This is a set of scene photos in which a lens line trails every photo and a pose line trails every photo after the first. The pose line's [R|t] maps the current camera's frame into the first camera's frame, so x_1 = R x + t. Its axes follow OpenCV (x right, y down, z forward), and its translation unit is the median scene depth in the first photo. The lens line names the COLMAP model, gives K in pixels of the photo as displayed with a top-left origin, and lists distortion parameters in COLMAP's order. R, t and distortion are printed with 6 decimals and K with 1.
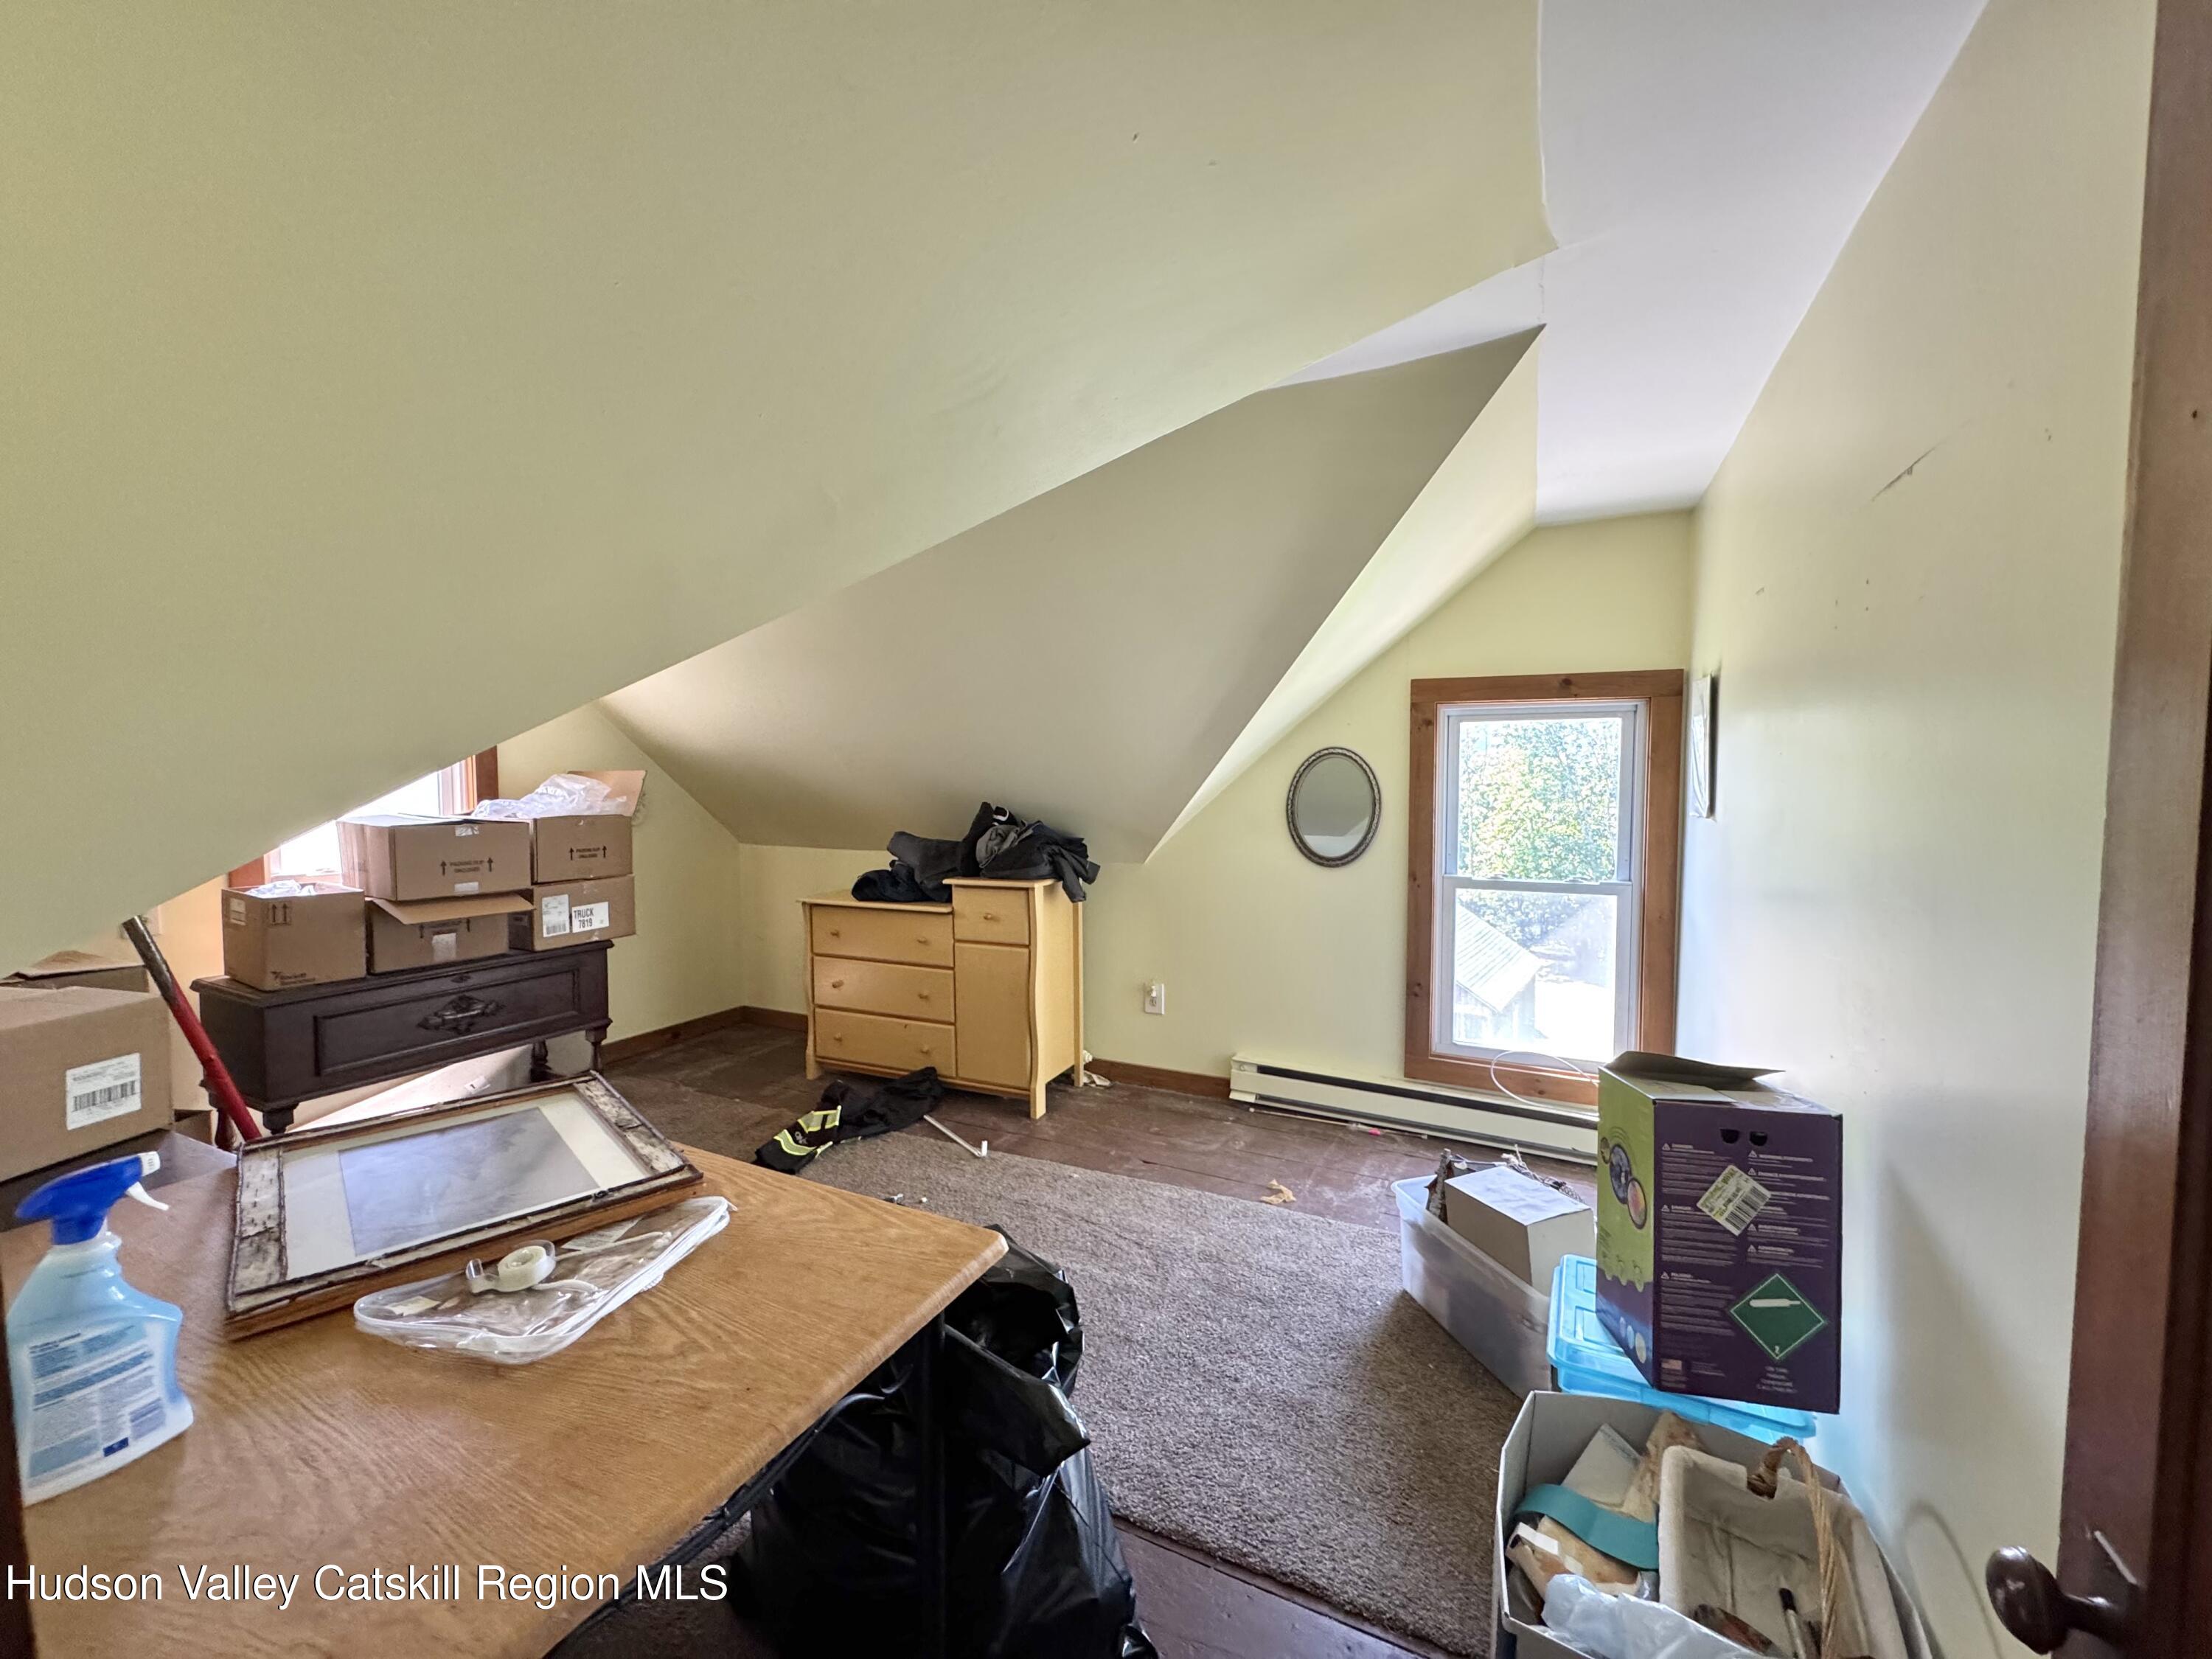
lens RADIAL K [[883.9, 0, 1102.9], [0, 883.9, 825.5], [0, 0, 1]] dist [-0.001491, 0.000121]
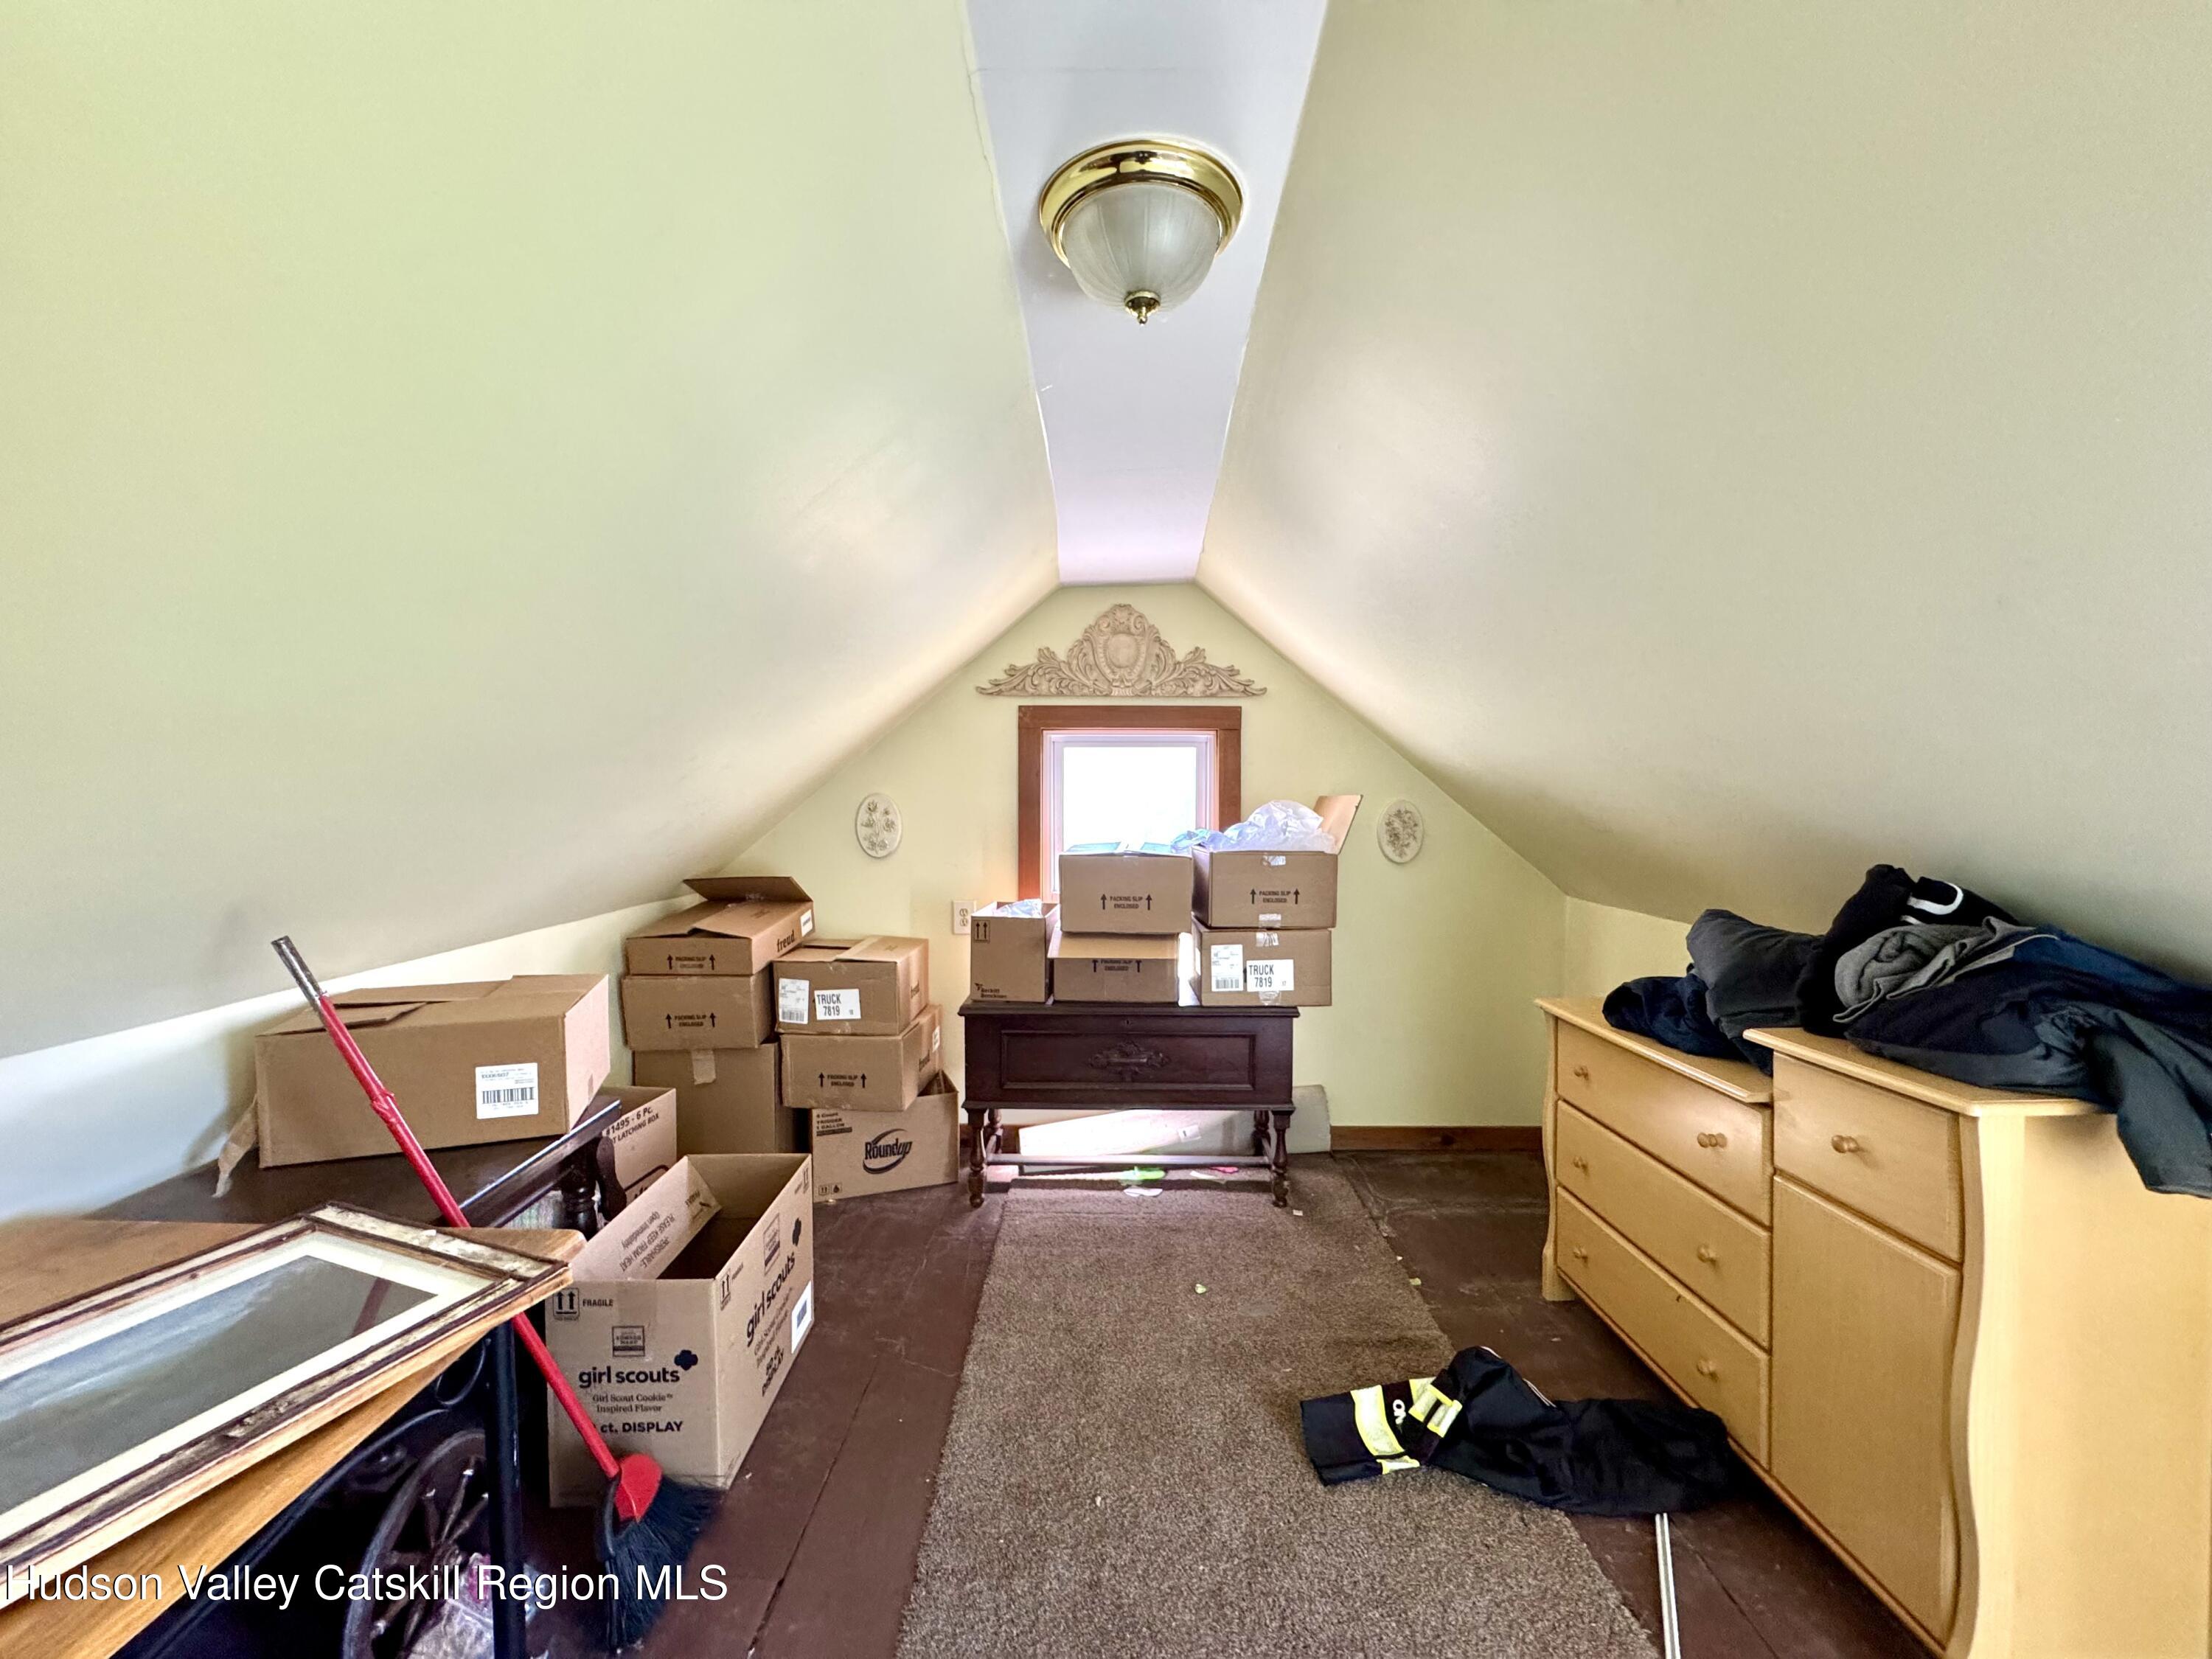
lens RADIAL K [[883.9, 0, 1095.0], [0, 883.9, 830.8], [0, 0, 1]] dist [-0.001491, 0.000121]
pose [[0.434257, 0.027338, -0.900374, 0.082685], [-0.043940, 0.998992, 0.009140, -0.030769], [0.899717, 0.035594, 0.435021, 0.491843]]
